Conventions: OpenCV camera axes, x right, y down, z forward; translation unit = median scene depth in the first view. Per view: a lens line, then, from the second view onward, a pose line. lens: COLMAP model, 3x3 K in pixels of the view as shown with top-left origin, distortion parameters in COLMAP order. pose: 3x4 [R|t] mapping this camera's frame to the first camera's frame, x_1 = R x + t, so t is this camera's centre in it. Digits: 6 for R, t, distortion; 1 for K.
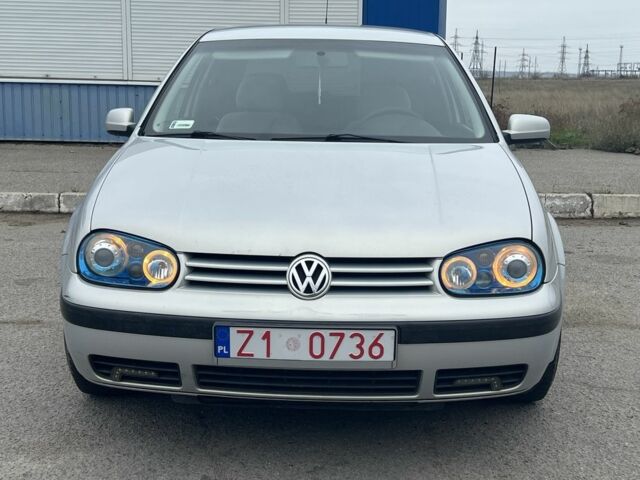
lens RADIAL K [[908.3, 0, 318.9], [0, 908.3, 237.0], [0, 0, 1]] dist [0.088838, 0.000000]
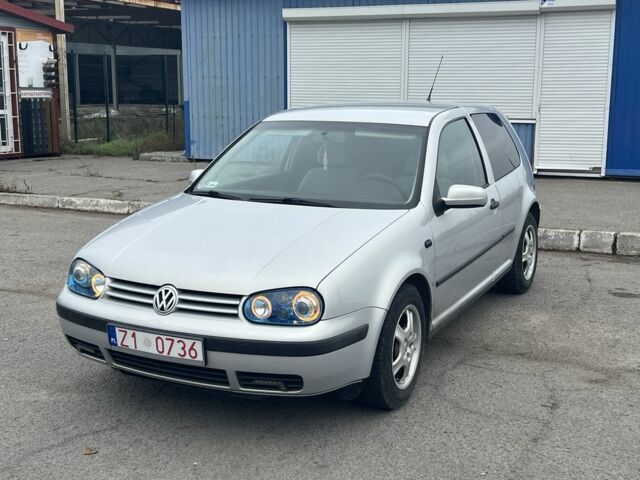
lens RADIAL K [[819.6, 0, 320.5], [0, 819.6, 240.2], [0, 0, 1]] dist [0.068336, 0.000000]
pose [[0.902000, 0.067036, -0.426500, 0.812077], [-0.067127, 0.997634, 0.014841, -0.095651], [0.426485, 0.015243, 0.904366, -0.149068]]
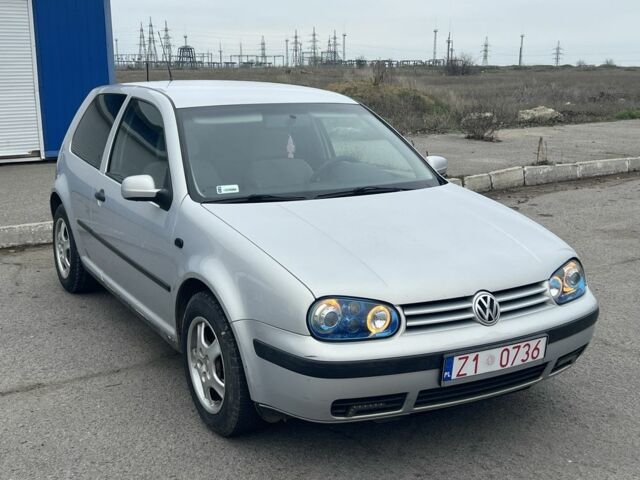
lens RADIAL K [[794.1, 0, 322.2], [0, 794.1, 242.0], [0, 0, 1]] dist [0.084336, 0.000000]
pose [[0.859330, -0.123352, 0.496323, -0.792396], [0.106255, 0.992362, 0.062664, -0.153379], [-0.500262, -0.001112, 0.865873, 0.098828]]
